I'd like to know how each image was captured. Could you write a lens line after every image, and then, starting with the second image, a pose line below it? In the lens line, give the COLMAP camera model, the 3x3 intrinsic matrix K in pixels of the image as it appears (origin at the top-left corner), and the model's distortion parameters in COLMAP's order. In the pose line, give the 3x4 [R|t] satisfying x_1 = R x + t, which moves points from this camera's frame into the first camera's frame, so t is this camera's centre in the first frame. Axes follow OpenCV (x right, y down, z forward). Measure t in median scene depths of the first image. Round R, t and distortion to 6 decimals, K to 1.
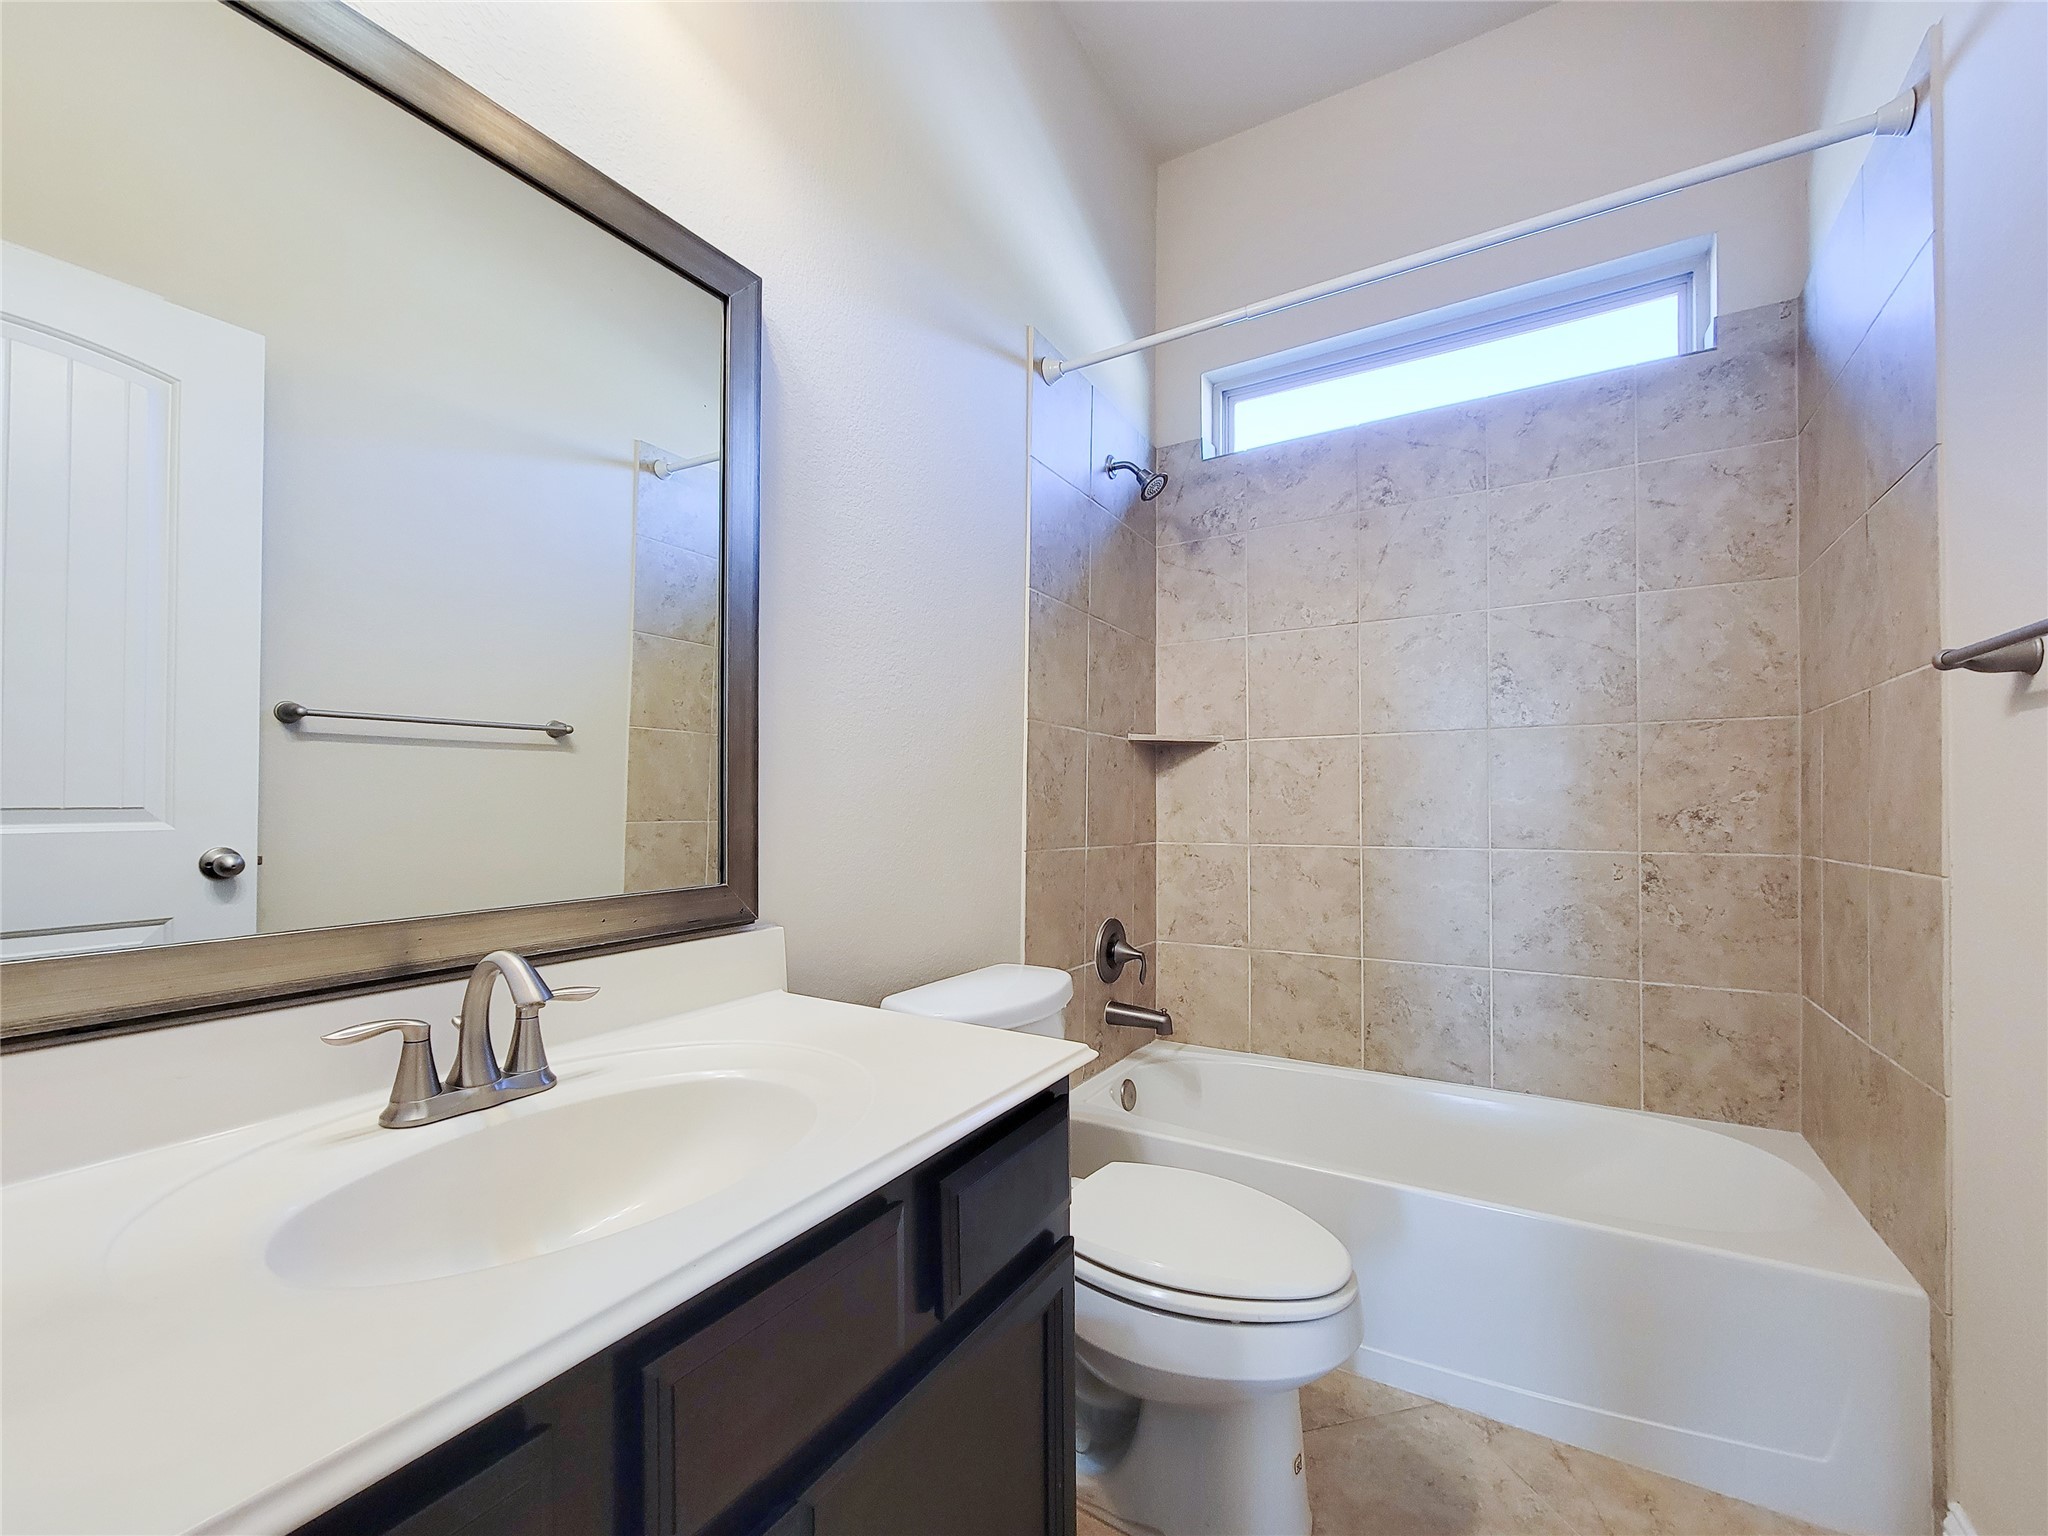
lens RADIAL K [[842.1, 0, 1017.4], [0, 842.1, 739.5], [0, 0, 1]] dist [0.005725, -0.003956]
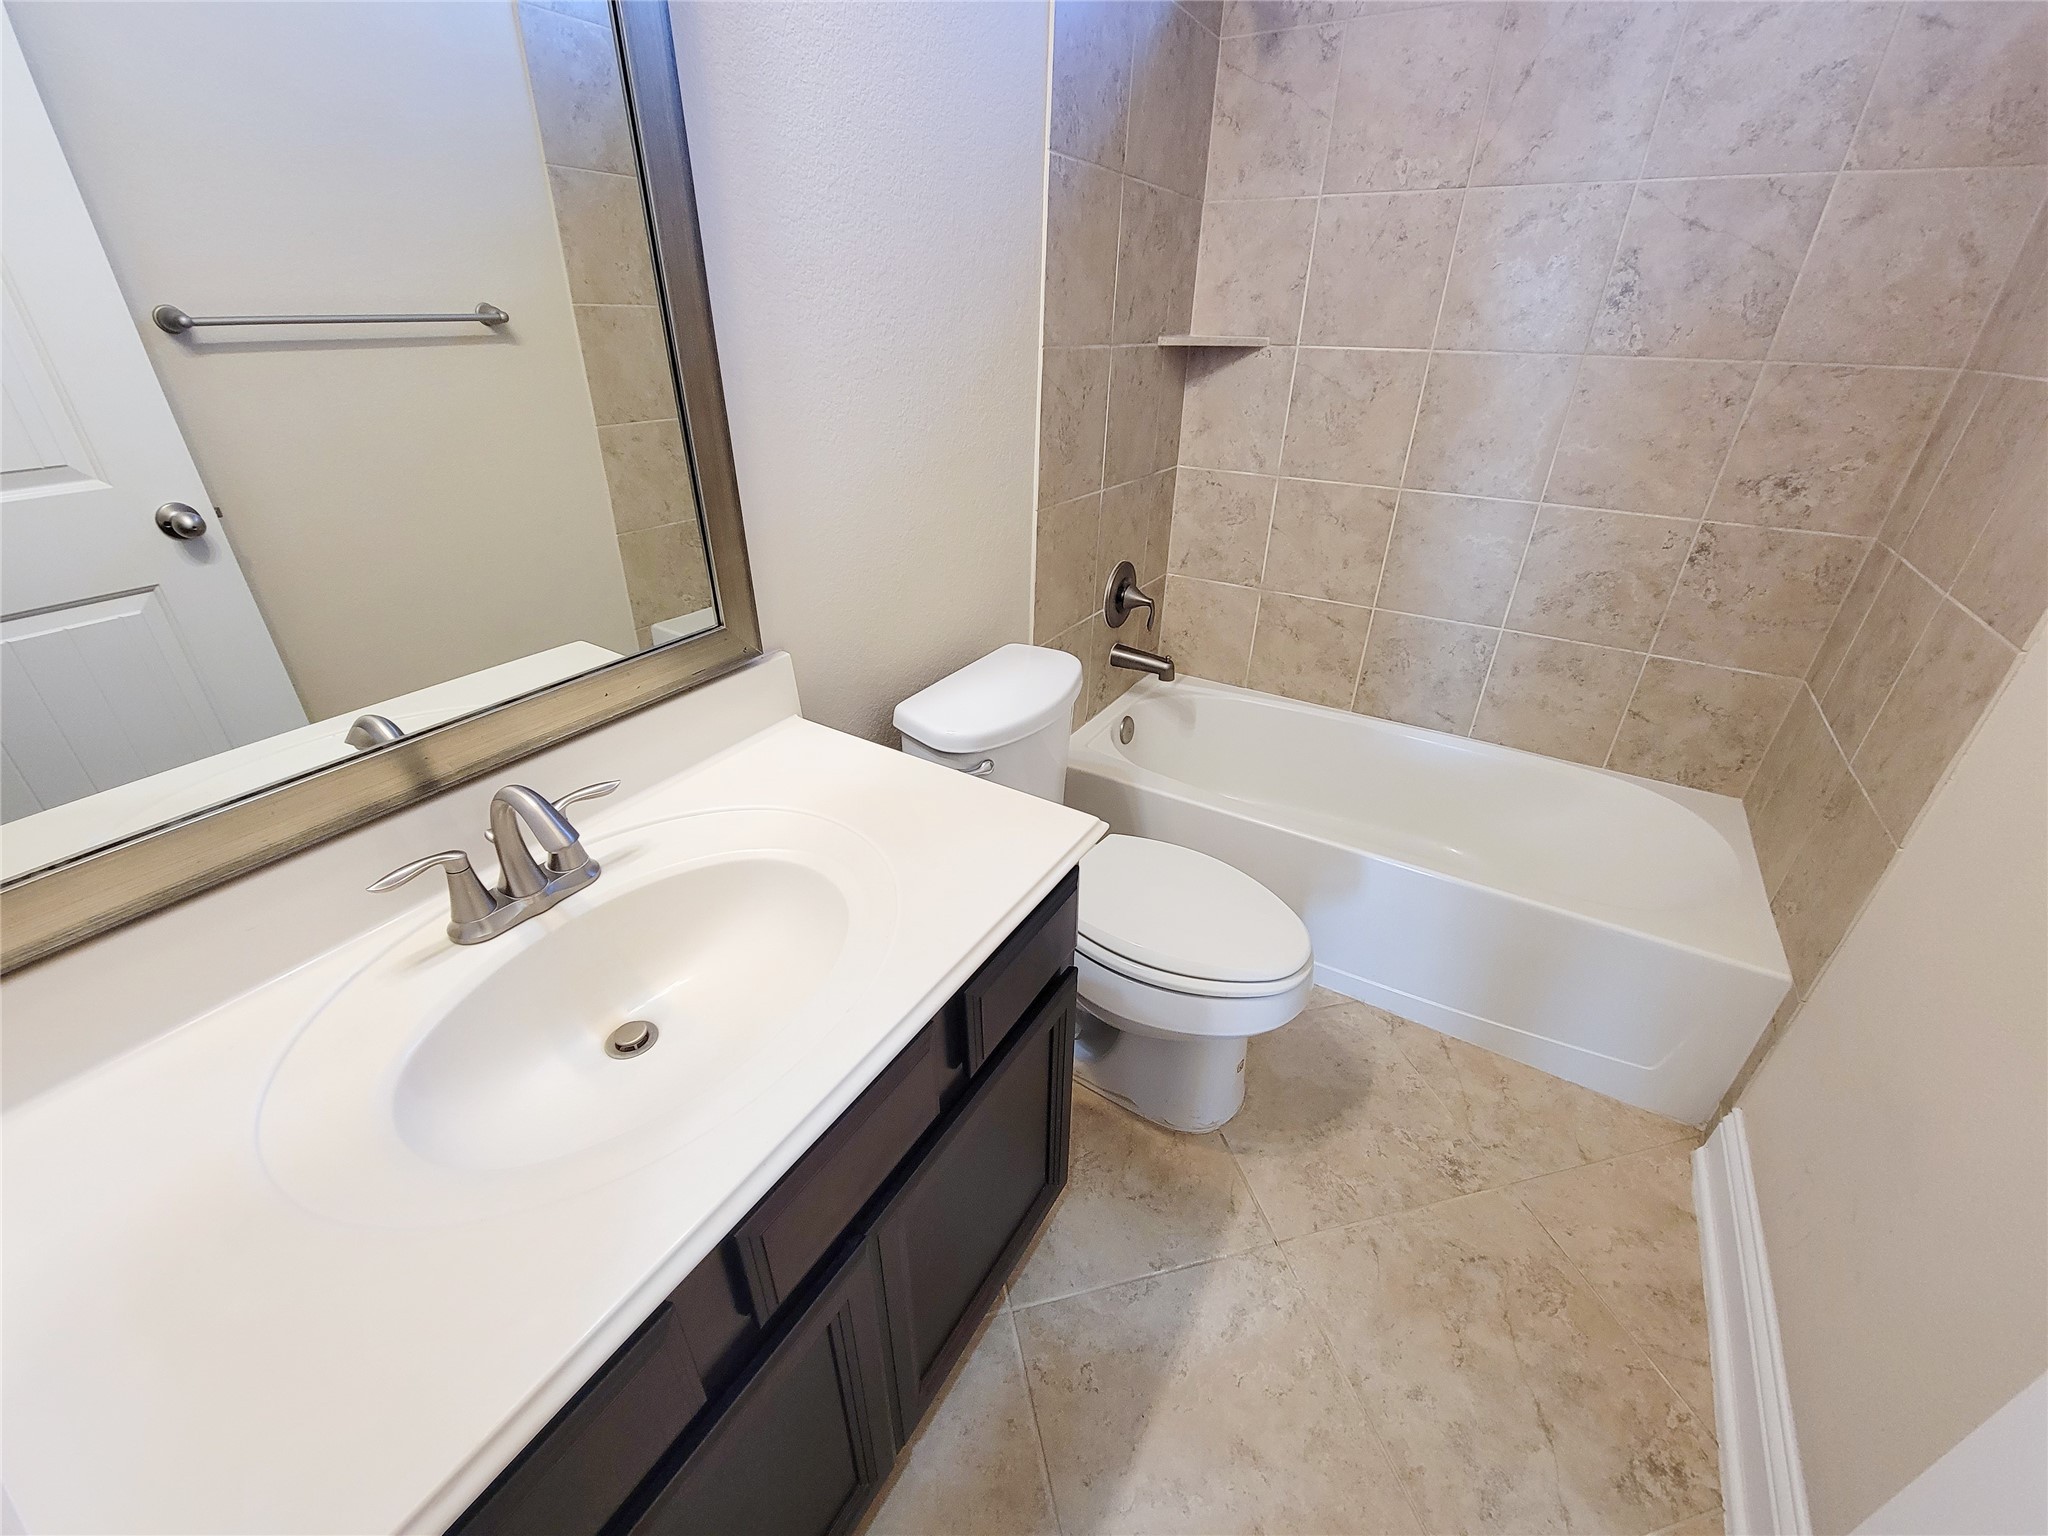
lens RADIAL K [[842.1, 0, 1014.5], [0, 842.1, 778.7], [0, 0, 1]] dist [0.005725, -0.003956]
pose [[0.999901, 0.013345, -0.004457, -0.007365], [-0.009193, 0.859459, 0.511122, -0.089918], [0.010652, -0.511030, 0.859497, 0.054865]]
